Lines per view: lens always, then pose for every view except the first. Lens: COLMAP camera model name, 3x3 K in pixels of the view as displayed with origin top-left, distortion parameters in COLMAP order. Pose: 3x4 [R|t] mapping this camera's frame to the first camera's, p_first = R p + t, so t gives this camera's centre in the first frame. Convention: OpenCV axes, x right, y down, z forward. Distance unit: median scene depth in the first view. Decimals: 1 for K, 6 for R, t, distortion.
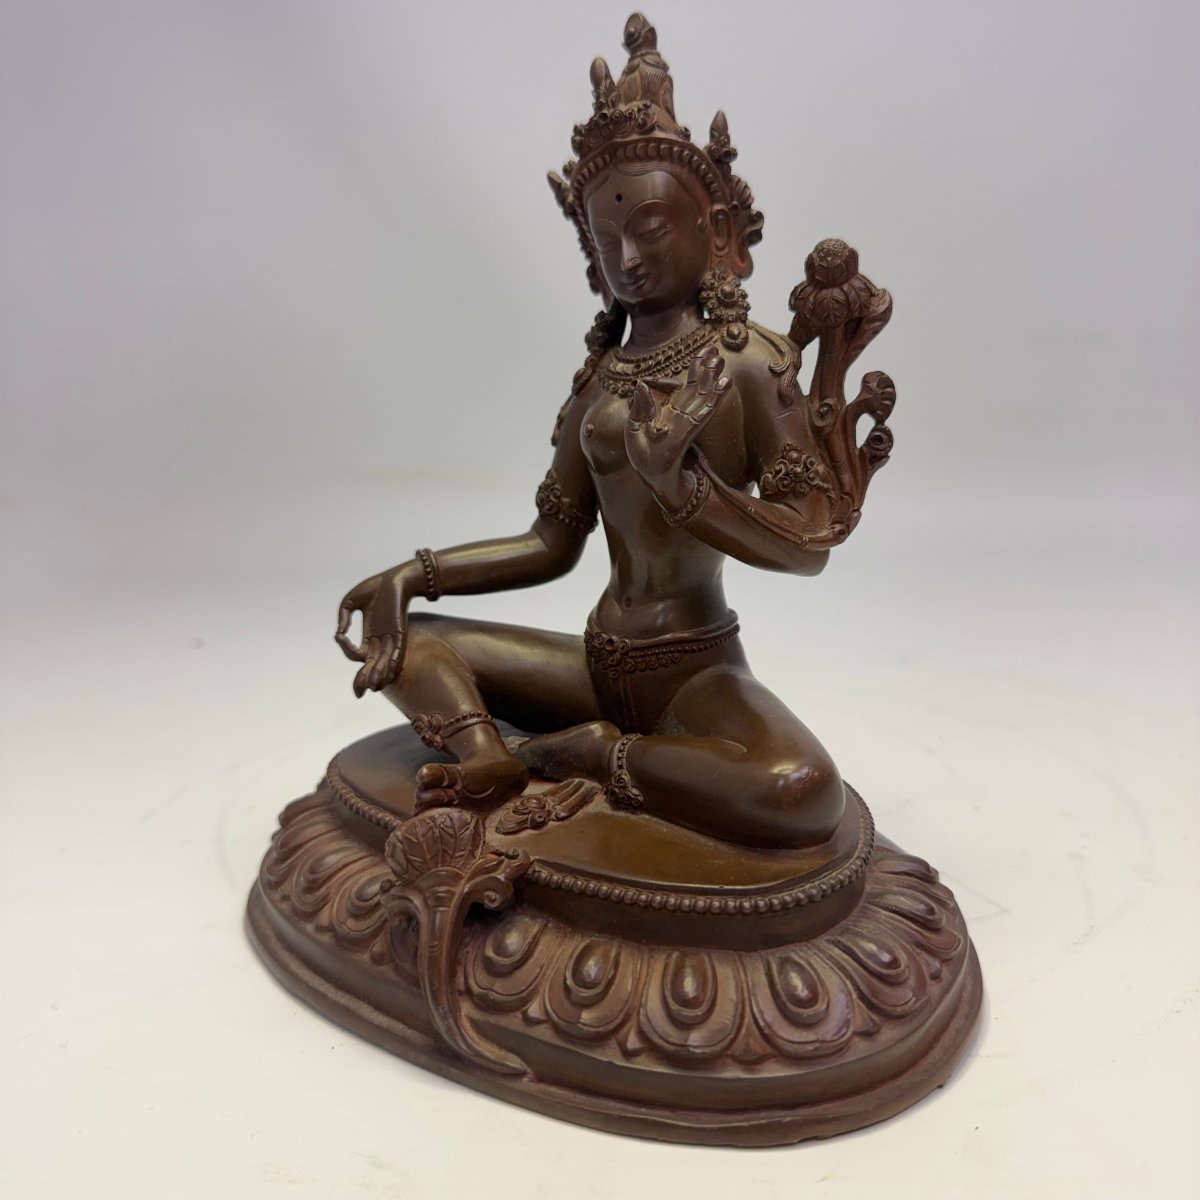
lens RADIAL K [[1143.1, 0, 600.0], [0, 1143.1, 600.0], [0, 0, 1]] dist [0.205289, -0.606063]
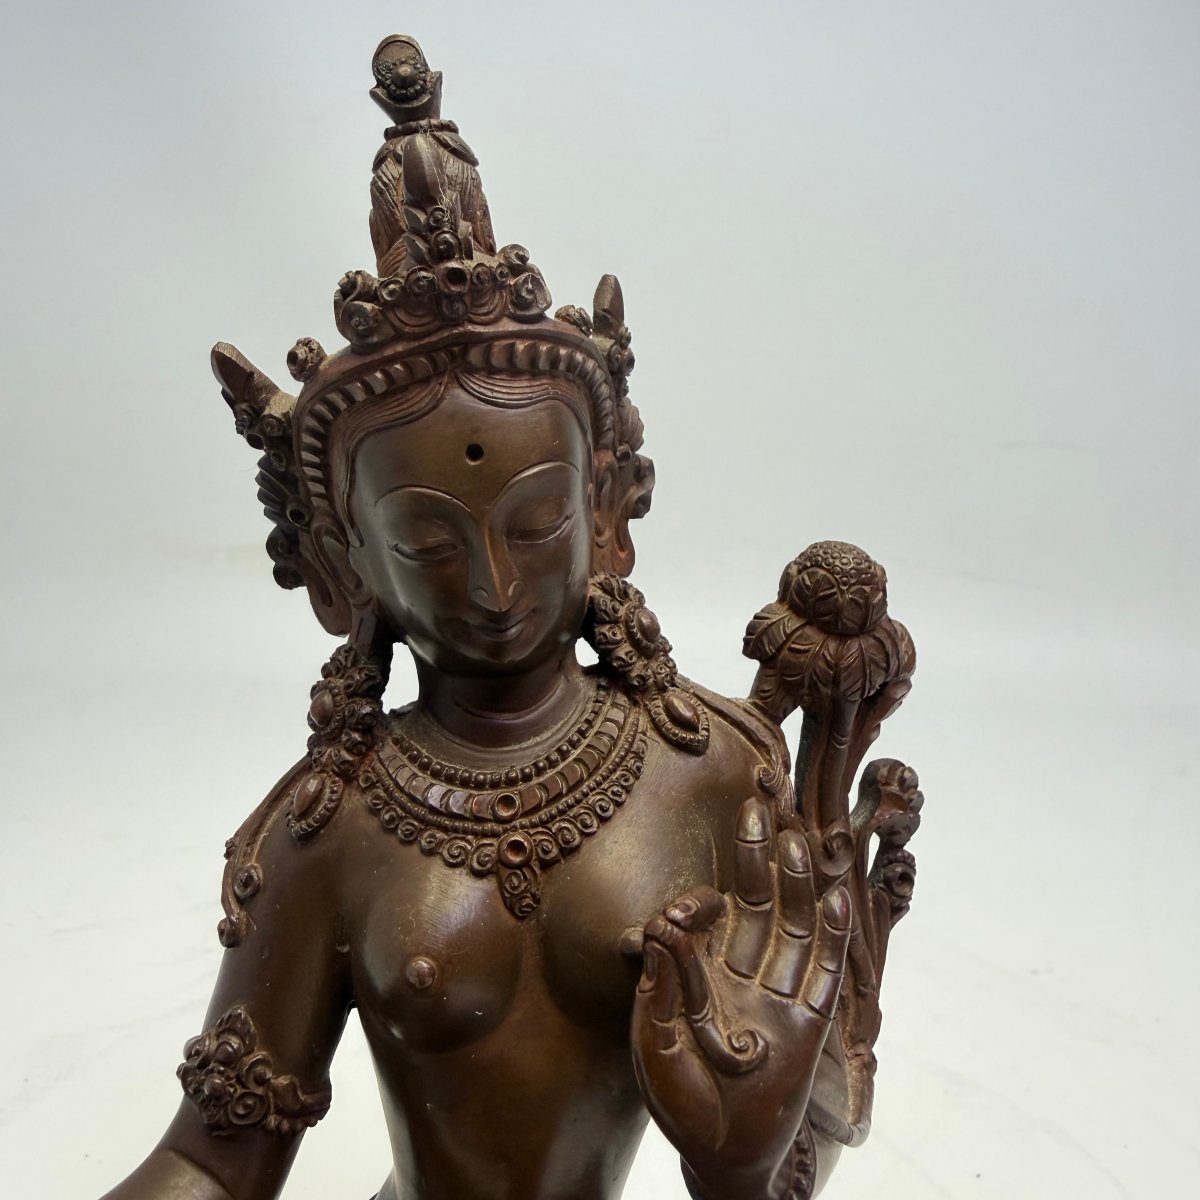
lens RADIAL K [[1154.4, 0, 585.6], [0, 1154.4, 508.7], [0, 0, 1]] dist [0.008481, 0.004401]
pose [[0.758998, -0.029250, 0.650435, -0.240620], [0.065905, 0.997311, -0.032056, -0.305275], [-0.647748, 0.067198, 0.758885, 0.630767]]
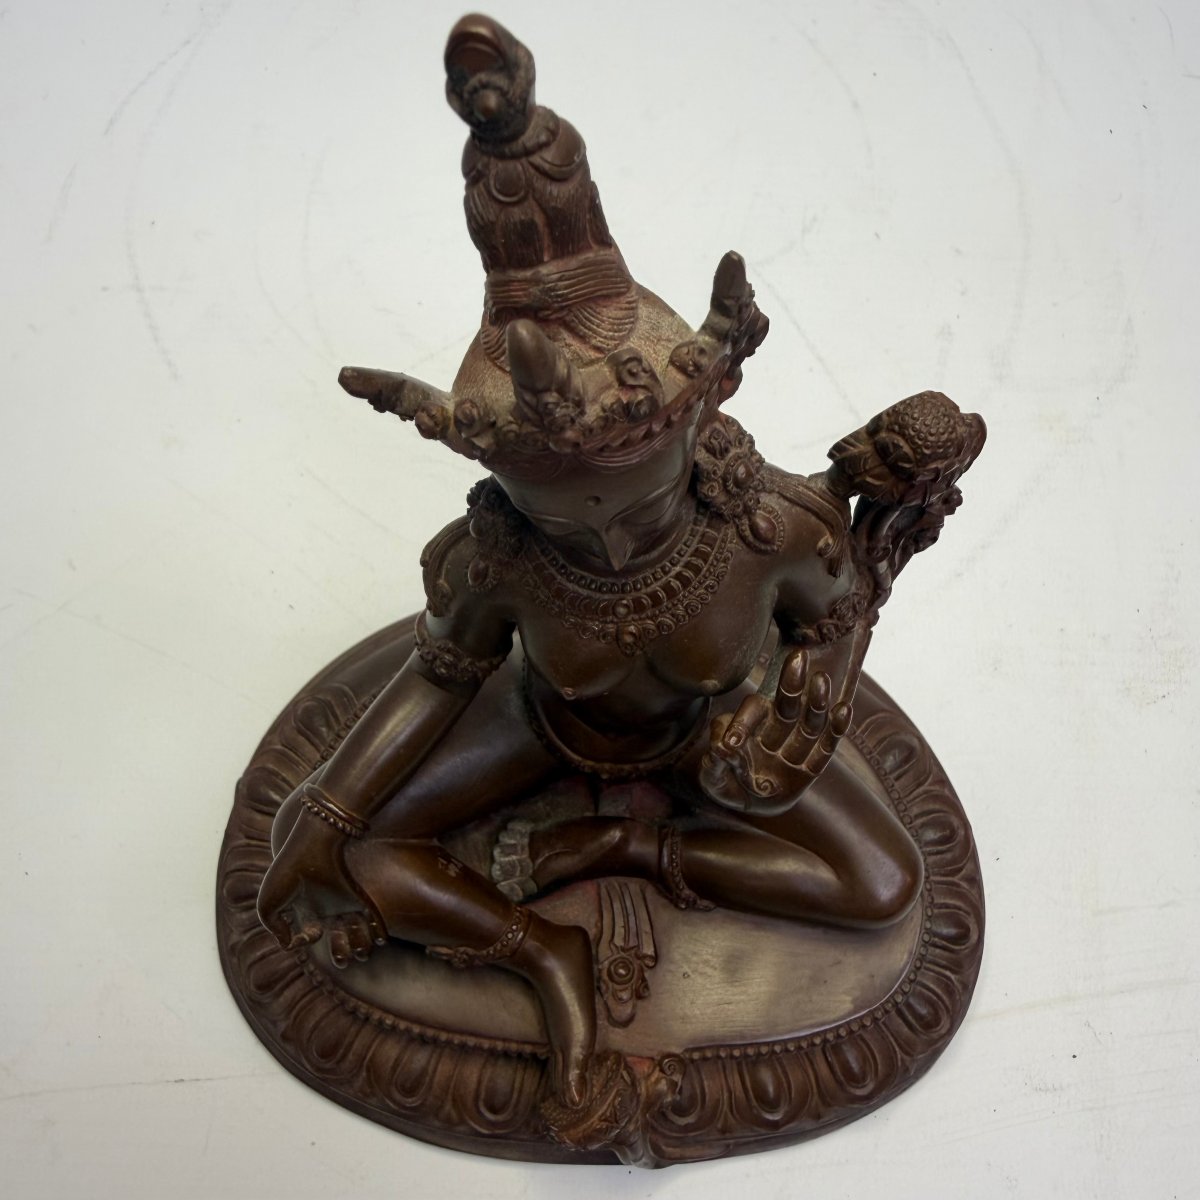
lens RADIAL K [[1133.9, 0, 585.5], [0, 1133.9, 551.4], [0, 0, 1]] dist [0.010727, 0.004672]
pose [[0.813848, -0.526461, 0.245947, -0.120430], [0.095828, 0.539065, 0.836795, -0.746768], [-0.573121, -0.657455, 0.489167, 0.737756]]
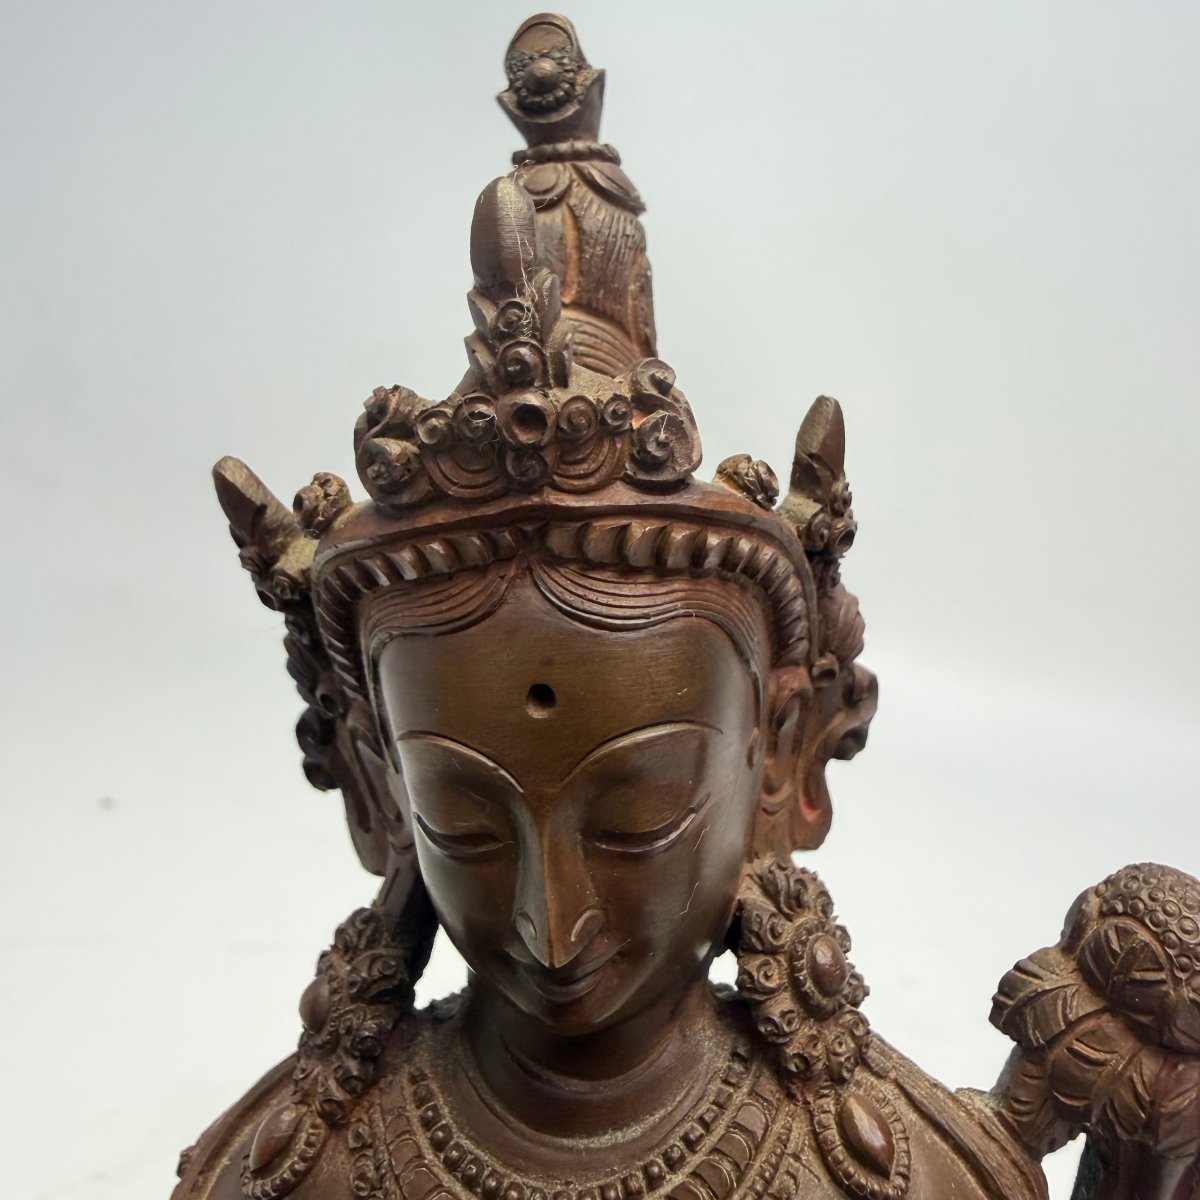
lens RADIAL K [[1170.7, 0, 599.5], [0, 1170.7, 464.2], [0, 0, 1]] dist [0.023267, 0.009458]
pose [[0.894196, 0.074423, 0.441447, -0.097071], [-0.058944, 0.997073, -0.048698, -0.385723], [-0.443779, 0.017525, 0.895965, 0.740747]]
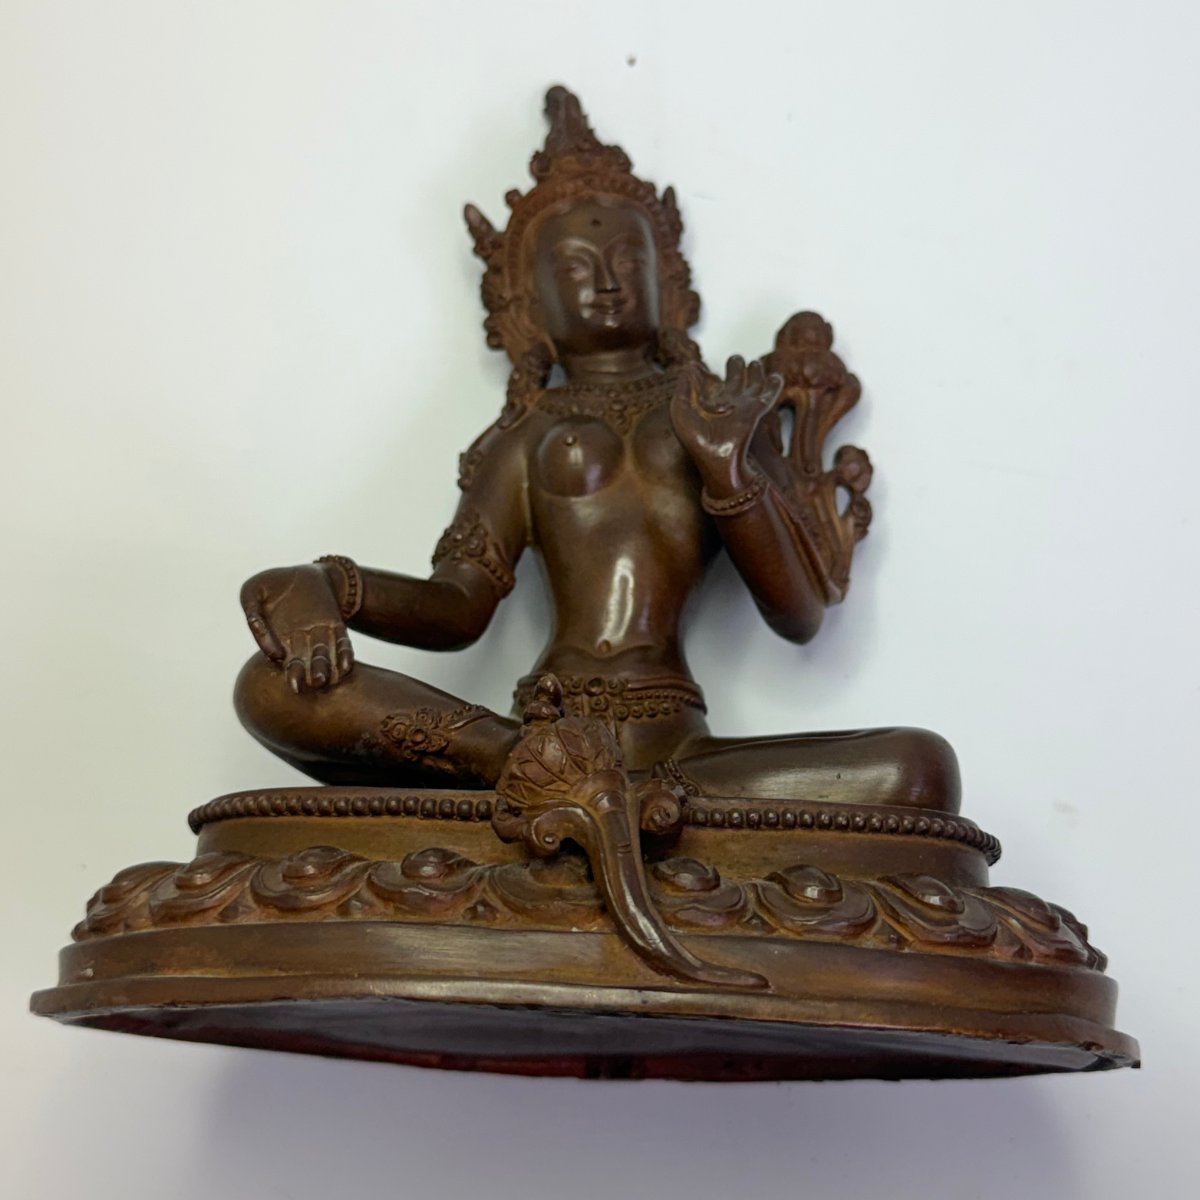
lens RADIAL K [[2011.6, 0, 600.0], [0, 2011.6, 600.0], [0, 0, 1]] dist [0.156215, 0.043346]
pose [[0.821204, 0.213532, 0.529176, -0.749433], [0.065502, 0.885944, -0.459144, 0.636154], [-0.566862, 0.411713, 0.713554, -0.007409]]
